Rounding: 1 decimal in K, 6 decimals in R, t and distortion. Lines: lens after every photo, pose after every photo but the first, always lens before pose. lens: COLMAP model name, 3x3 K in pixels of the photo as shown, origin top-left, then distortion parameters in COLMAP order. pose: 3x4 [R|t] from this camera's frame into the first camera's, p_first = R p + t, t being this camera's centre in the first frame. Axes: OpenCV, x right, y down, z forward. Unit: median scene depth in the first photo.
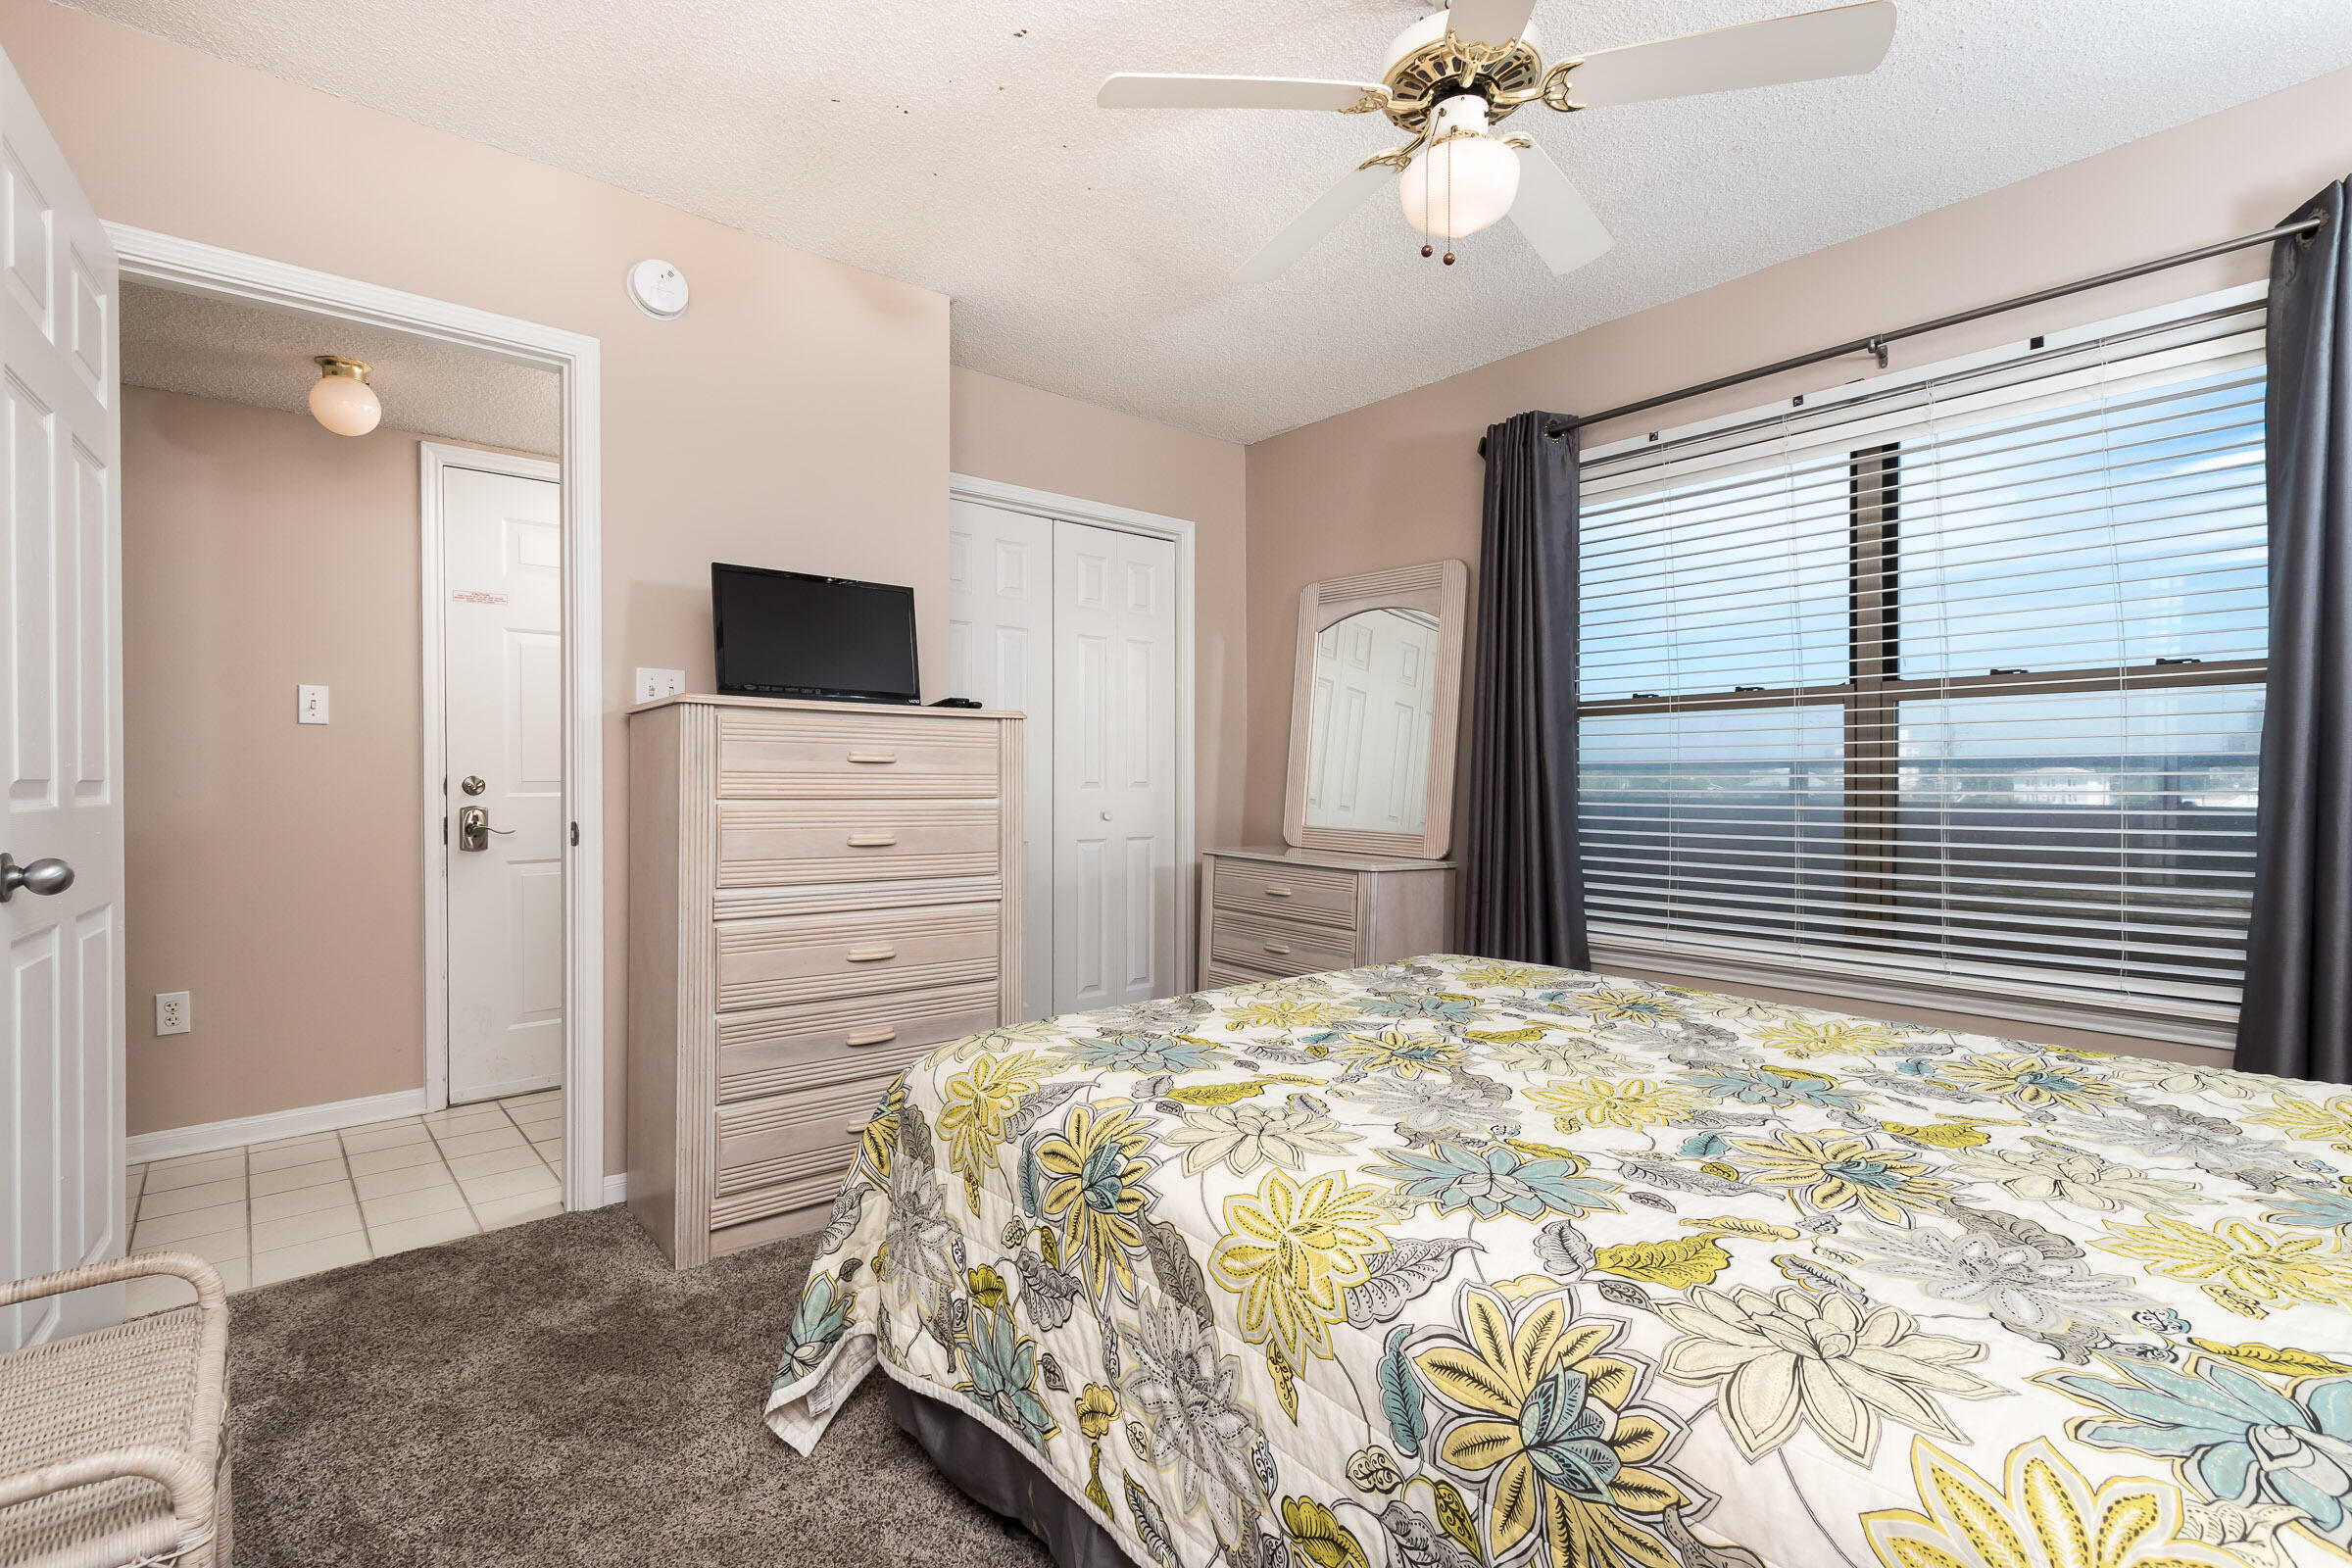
lens RADIAL K [[1096.4, 0, 1176.0], [0, 1096.4, 784.0], [0, 0, 1]] dist [0.002776, 0.000592]
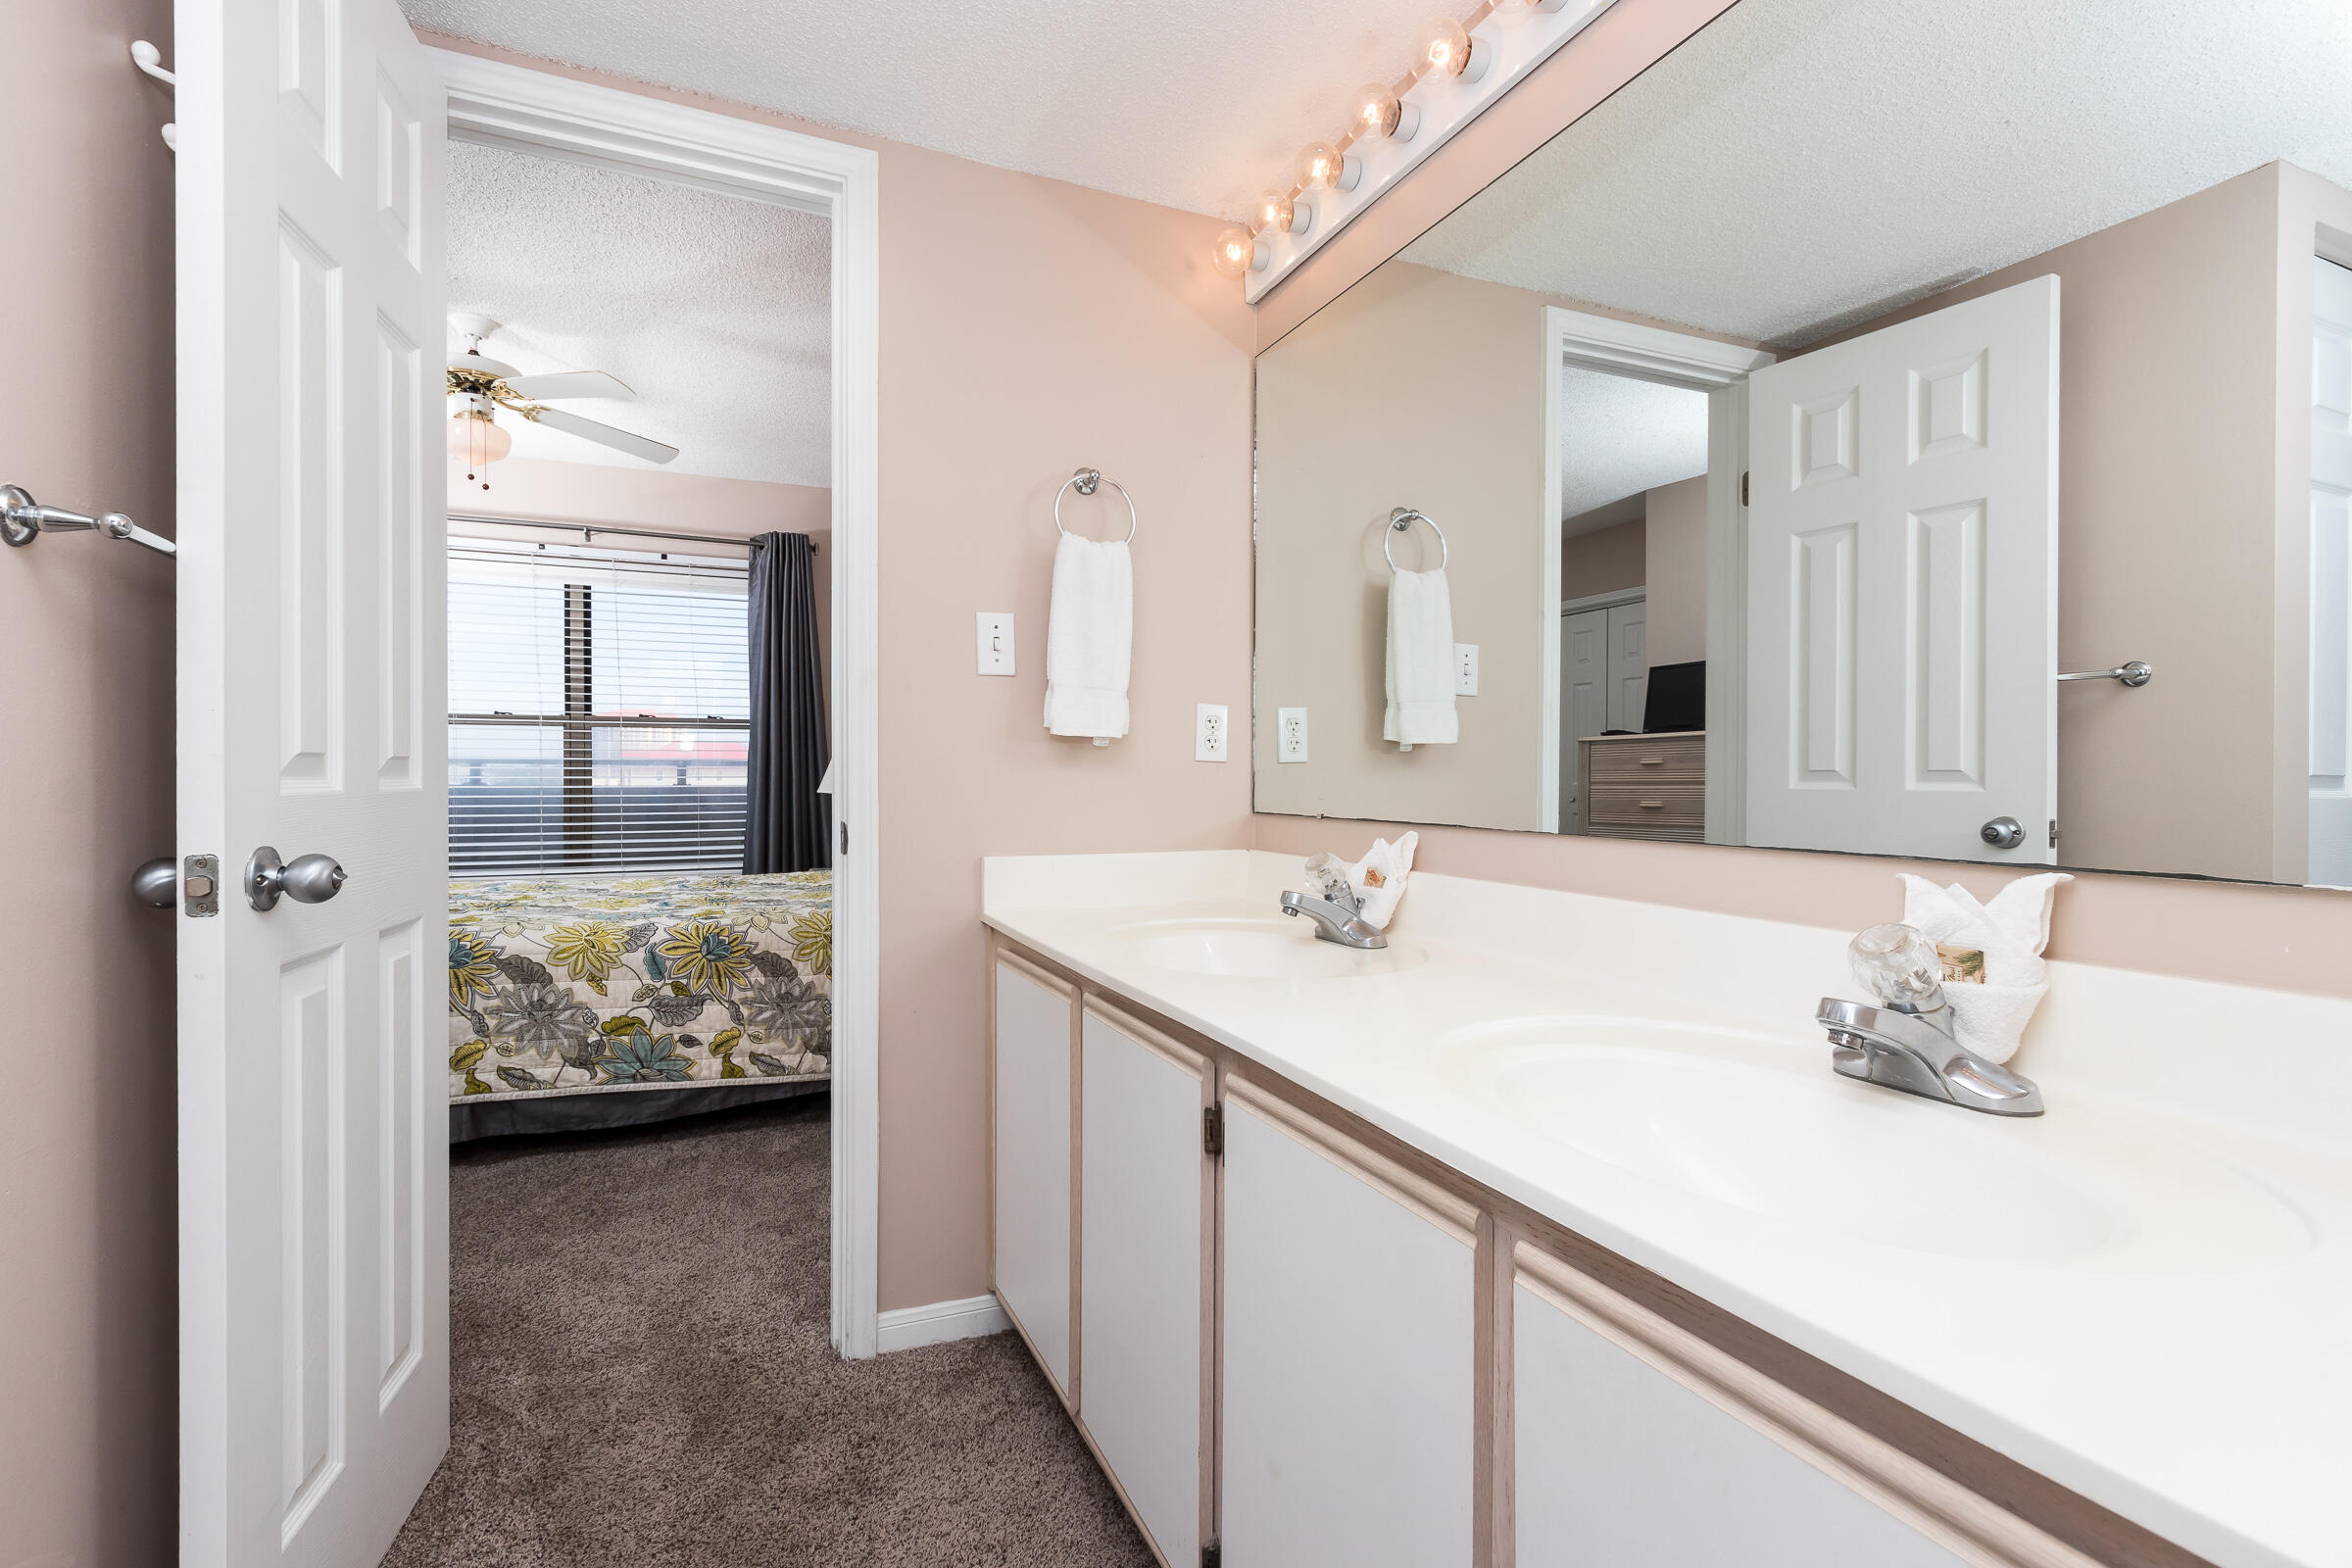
lens RADIAL K [[1047.8, 0, 1144.5], [0, 1047.8, 772.5], [0, 0, 1]] dist [-0.001009, 0.000074]
pose [[0.304207, -0.000681, 0.952606, -1.292803], [0.007078, 0.999974, -0.001545, 0.015772], [-0.952580, 0.007212, 0.304204, -0.724208]]
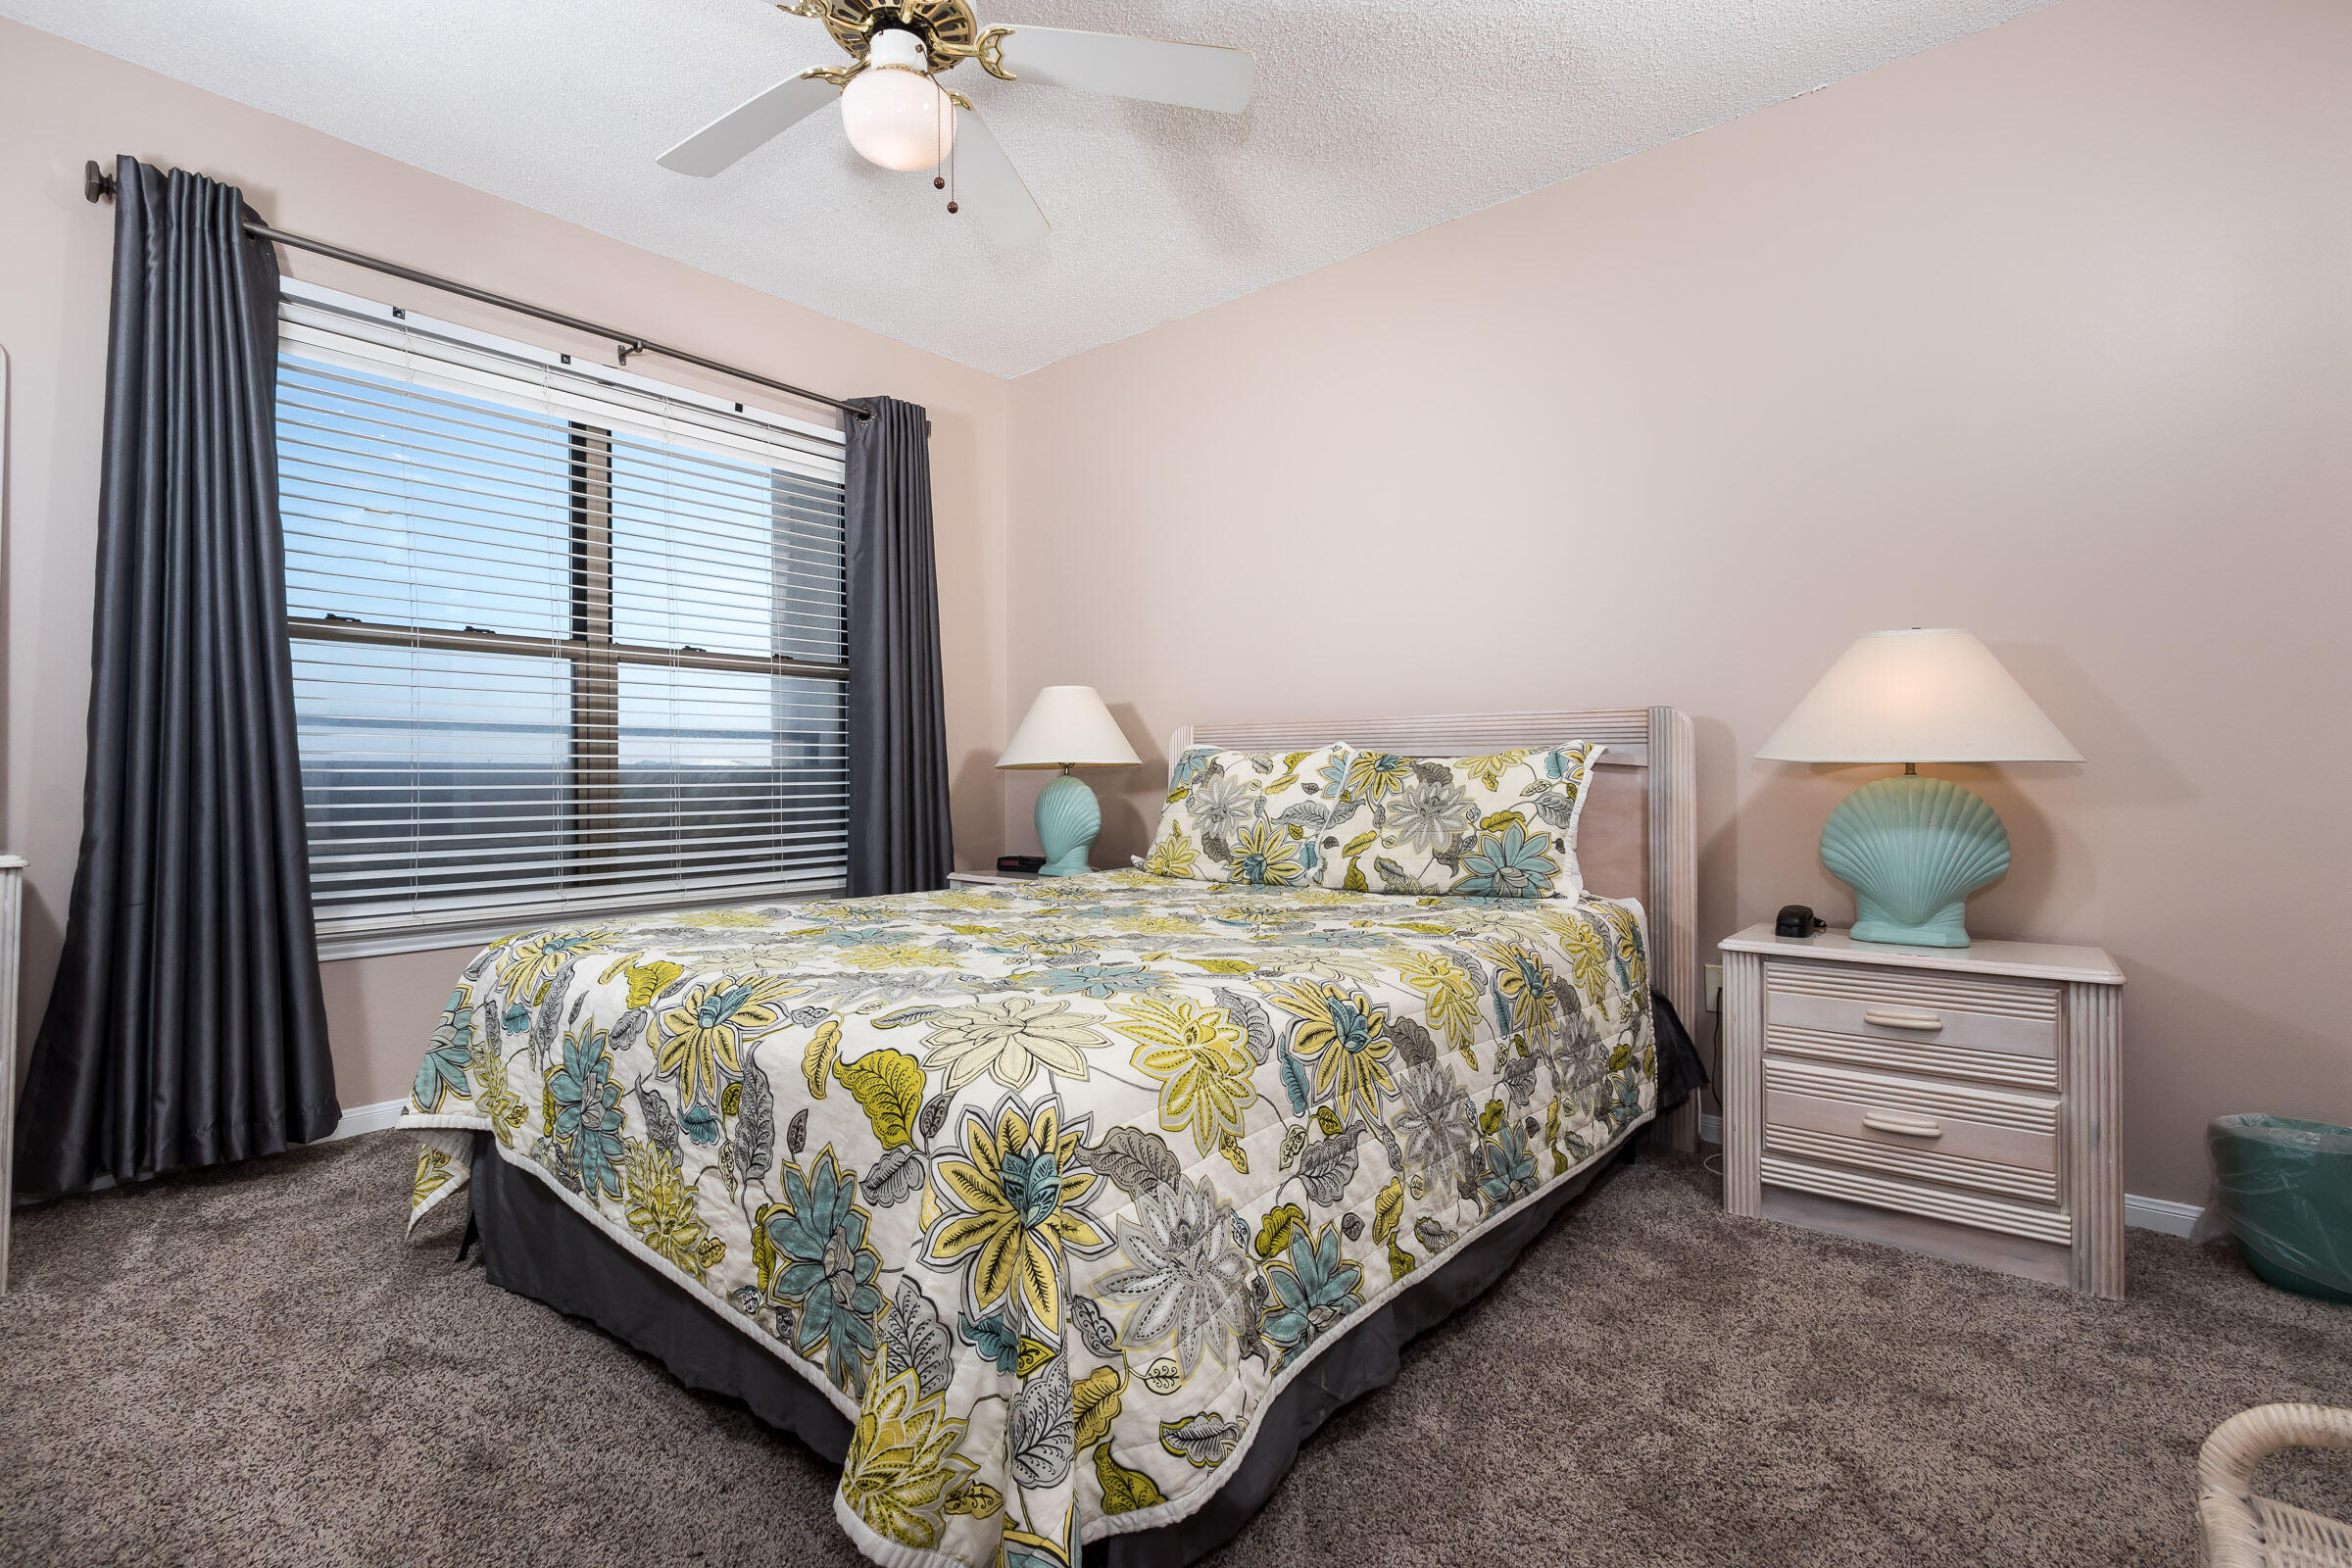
lens RADIAL K [[1072.1, 0, 1181.8], [0, 1072.1, 738.3], [0, 0, 1]] dist [0.010225, 0.000018]
pose [[-0.173339, 0.033894, 0.984279, -0.932528], [0.007052, 0.999425, -0.033173, 0.077545], [-0.984837, 0.001191, -0.173479, 1.107715]]
